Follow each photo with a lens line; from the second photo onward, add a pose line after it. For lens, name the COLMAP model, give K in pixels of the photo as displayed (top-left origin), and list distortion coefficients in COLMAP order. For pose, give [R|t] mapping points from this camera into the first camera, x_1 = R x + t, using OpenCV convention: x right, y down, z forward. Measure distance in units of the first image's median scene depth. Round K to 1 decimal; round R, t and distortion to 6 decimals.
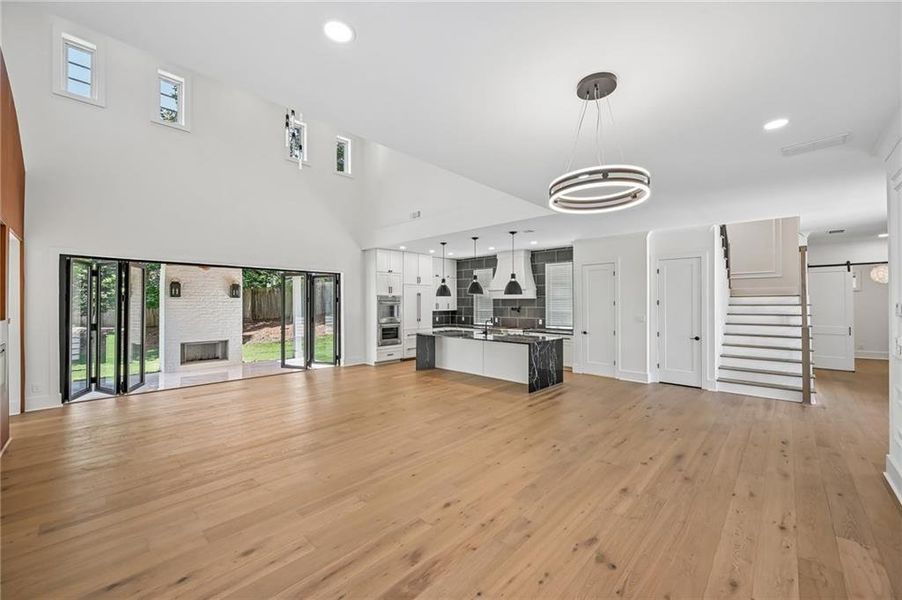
lens RADIAL K [[351.9, 0, 453.0], [0, 351.9, 298.9], [0, 0, 1]] dist [-0.001482, -0.000042]
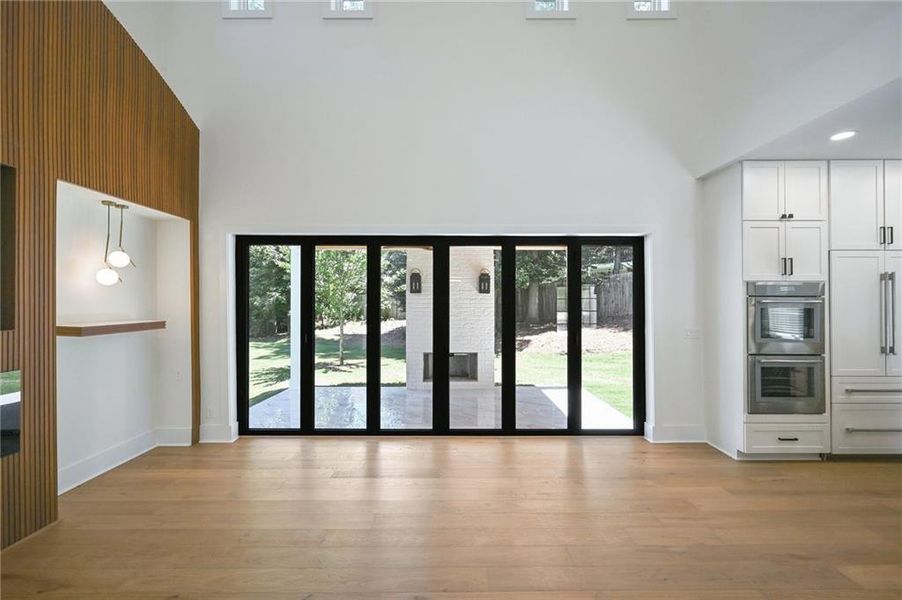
lens RADIAL K [[355.4, 0, 458.8], [0, 355.4, 299.1], [0, 0, 1]] dist [0.000356, 0.000044]
pose [[0.694055, -0.001873, -0.719920, -0.148465], [0.007507, 0.999961, 0.004636, 0.004827], [0.719883, -0.008623, 0.694042, 0.482708]]
